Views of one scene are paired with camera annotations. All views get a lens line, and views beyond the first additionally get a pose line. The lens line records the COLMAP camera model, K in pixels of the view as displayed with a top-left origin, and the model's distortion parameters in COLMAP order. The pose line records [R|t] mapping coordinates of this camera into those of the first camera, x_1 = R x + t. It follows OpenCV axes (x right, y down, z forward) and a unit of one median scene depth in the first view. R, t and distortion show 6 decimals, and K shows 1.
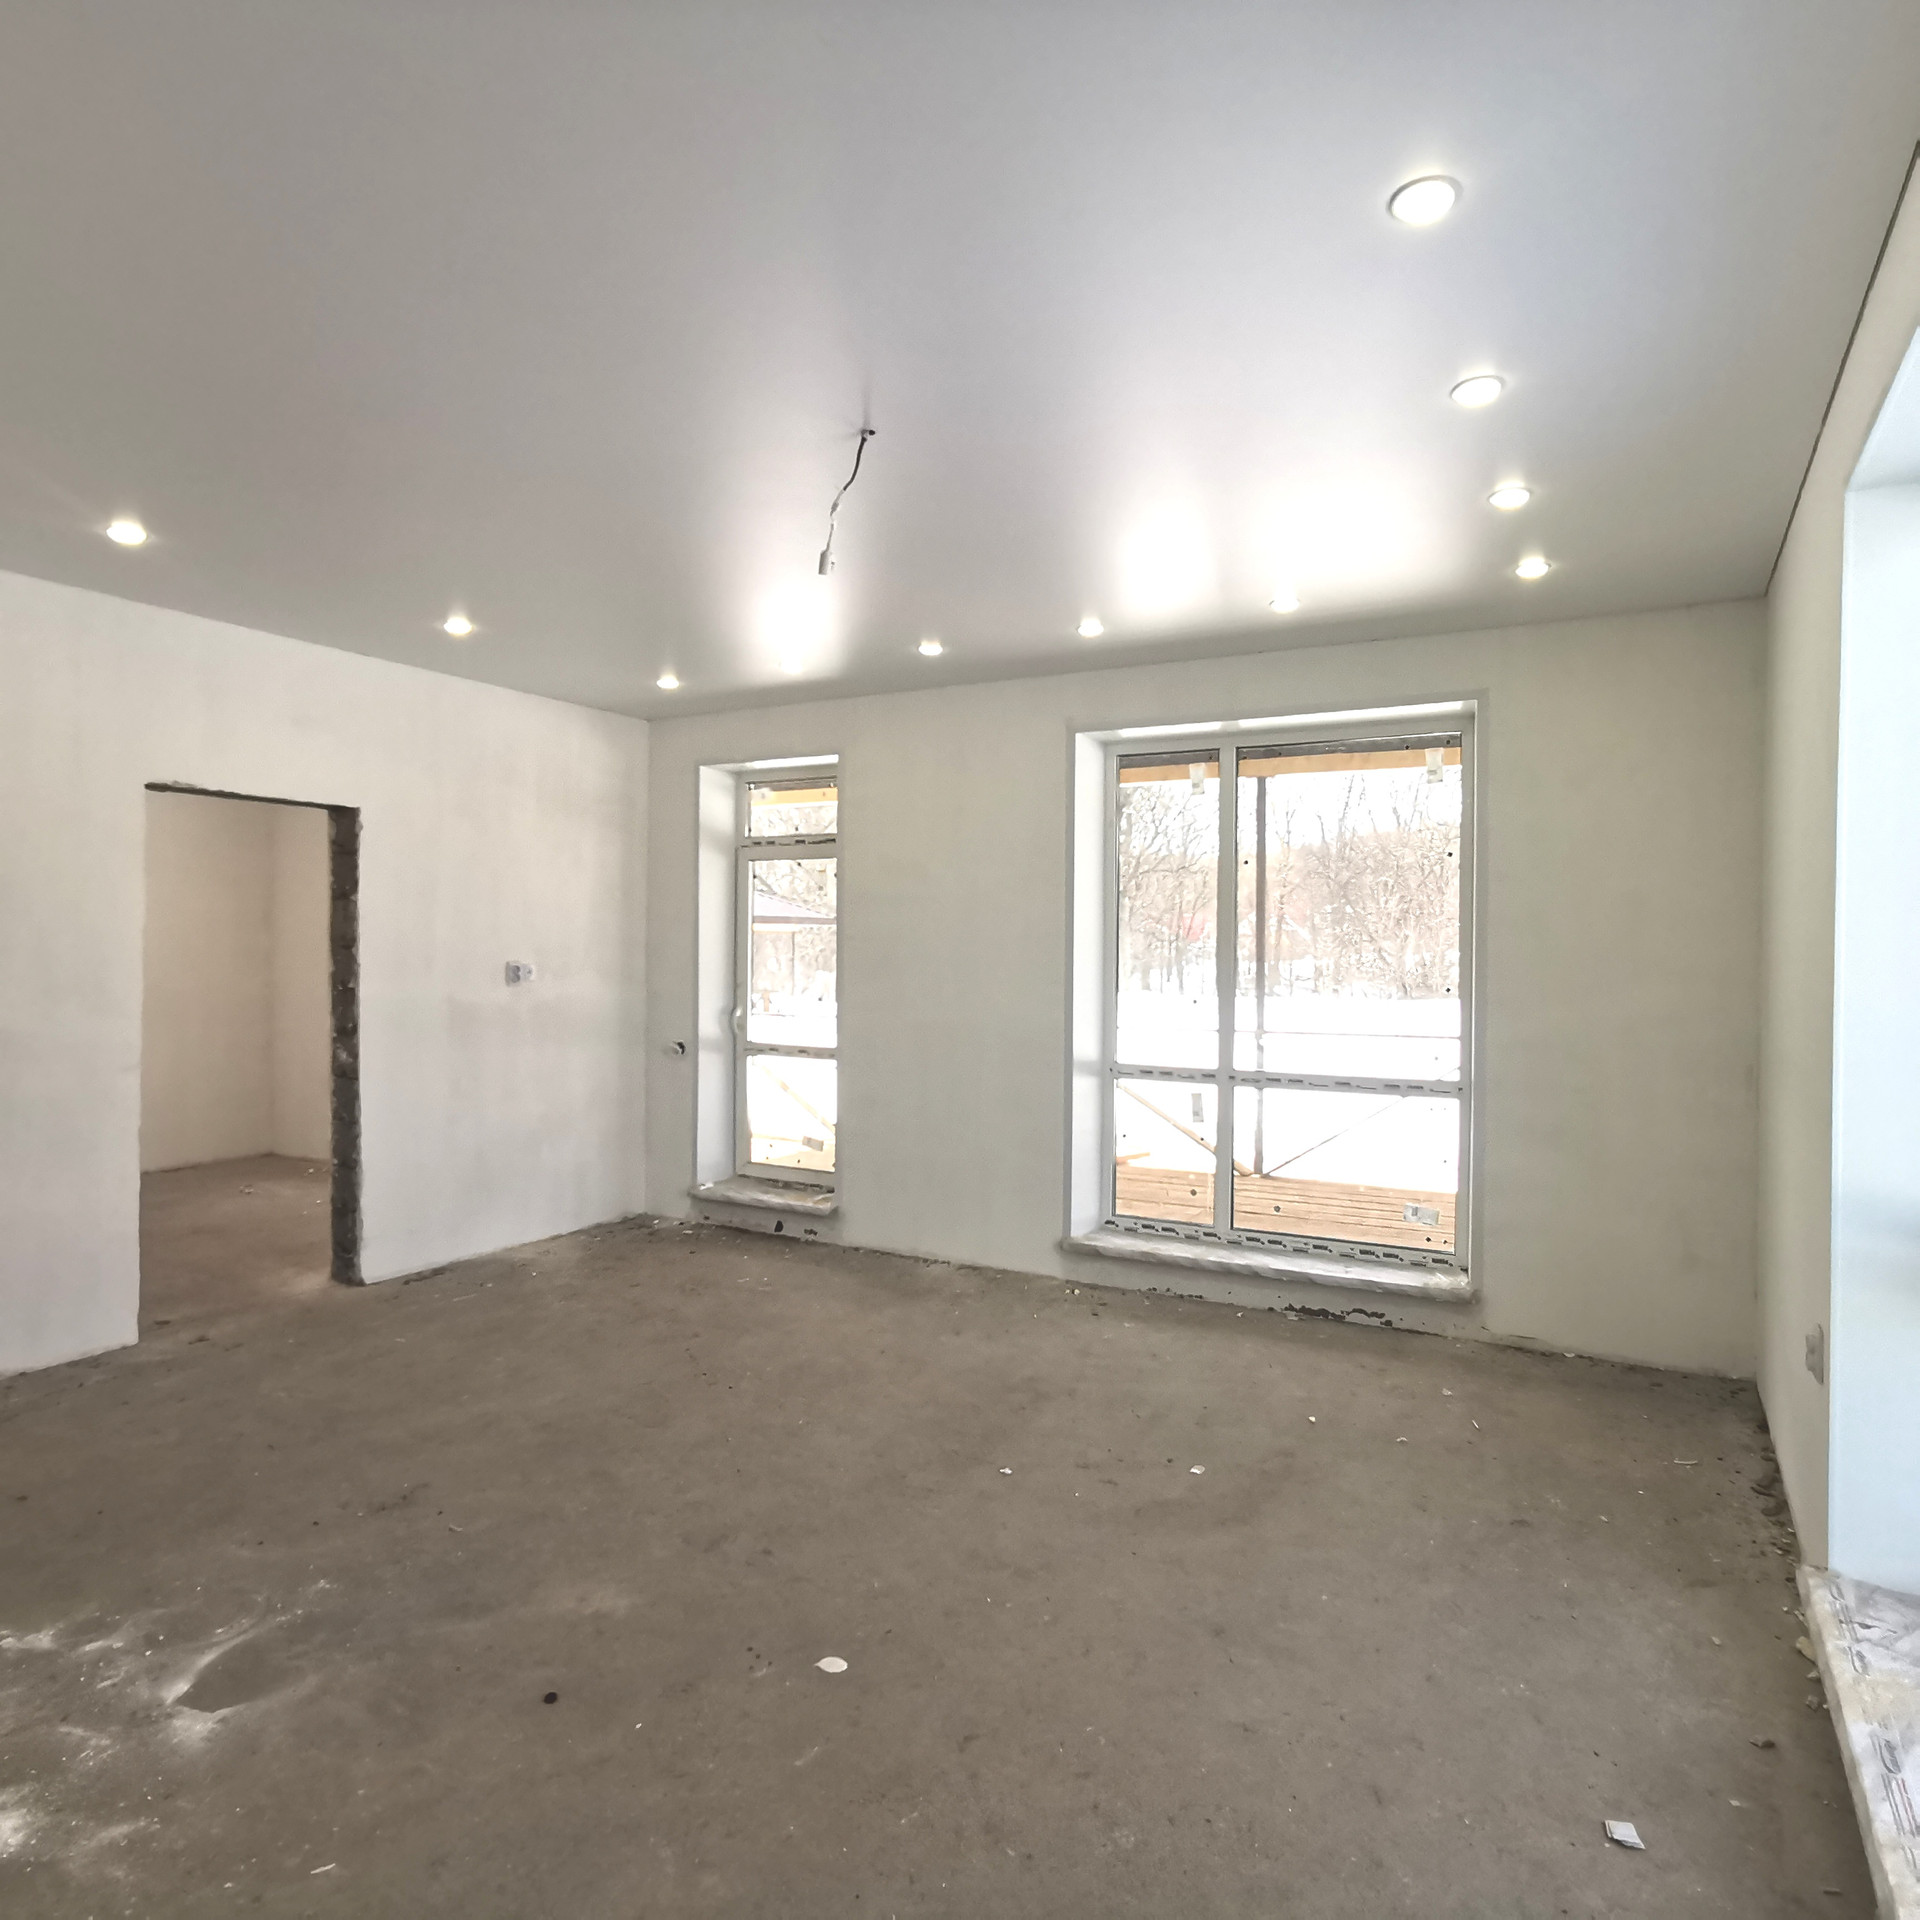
lens RADIAL K [[1265.9, 0, 936.9], [0, 1265.9, 960.8], [0, 0, 1]] dist [-0.004120, 0.047727]
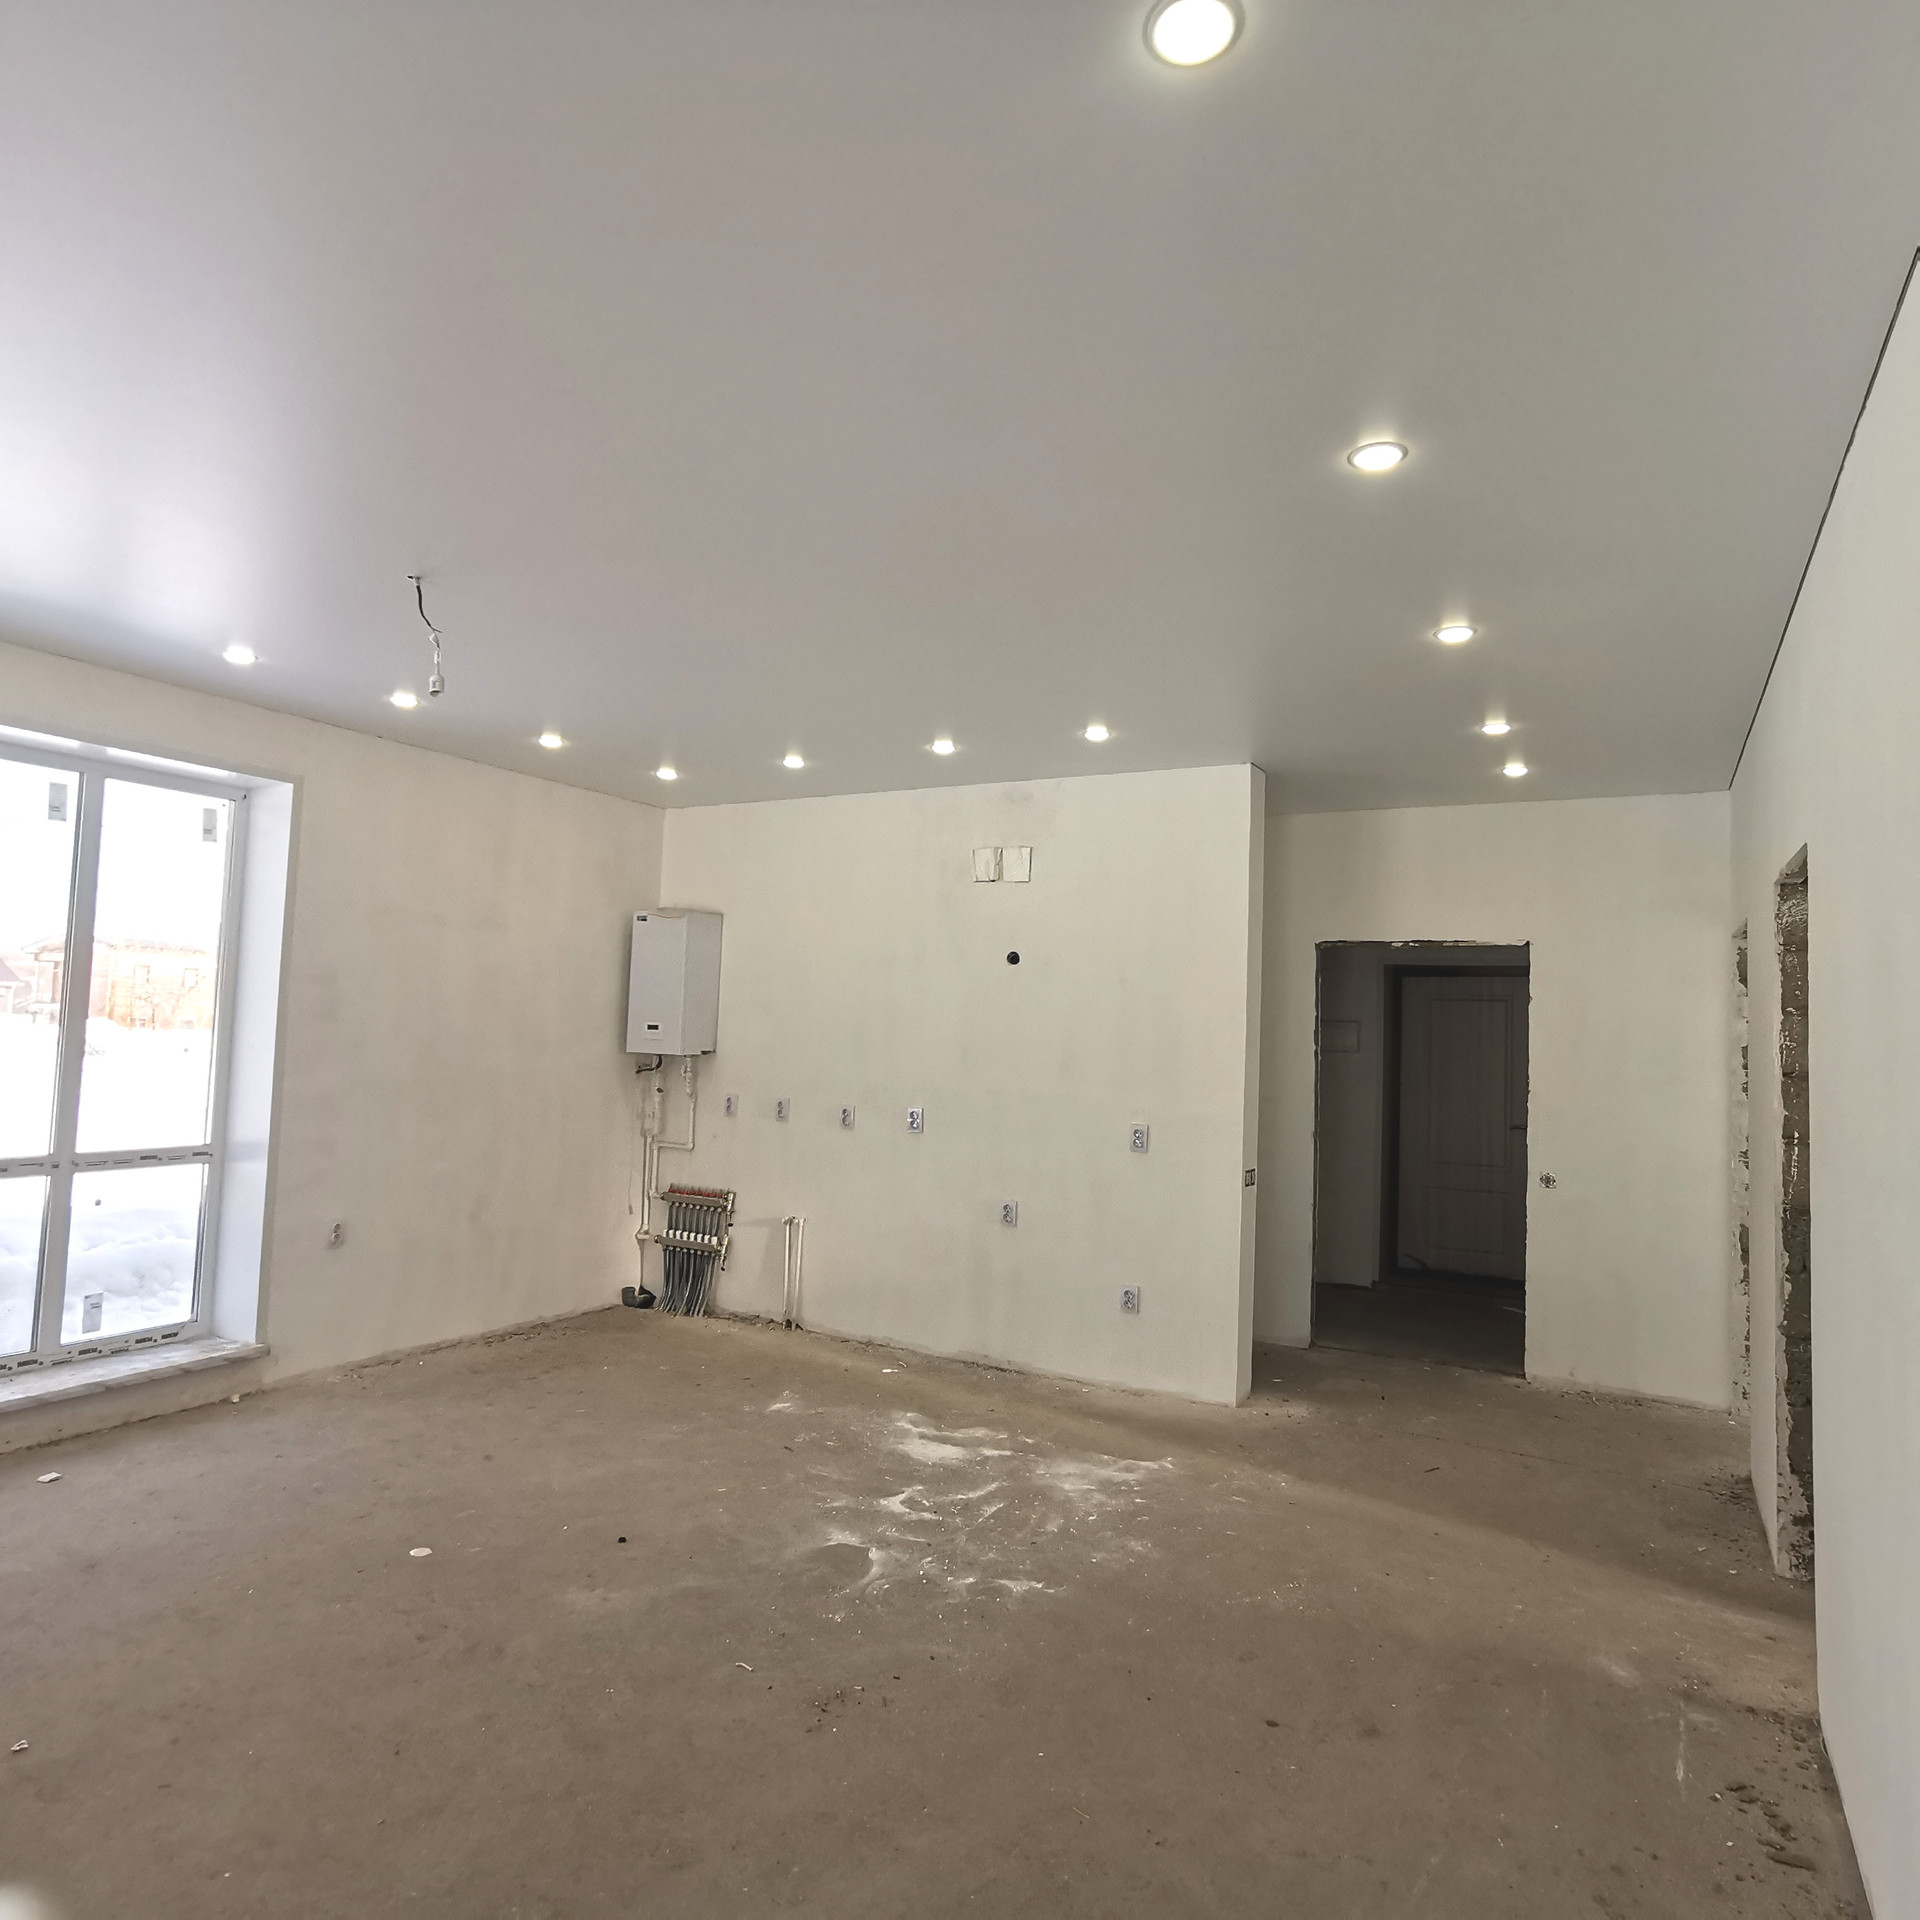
lens RADIAL K [[1264.3, 0, 960.0], [0, 1264.3, 960.0], [0, 0, 1]] dist [-0.052470, 0.085407]
pose [[-0.998830, -0.043506, -0.021110, -0.585401], [-0.042287, 0.997585, -0.055091, -0.035631], [0.023456, -0.054134, -0.998258, 2.309790]]
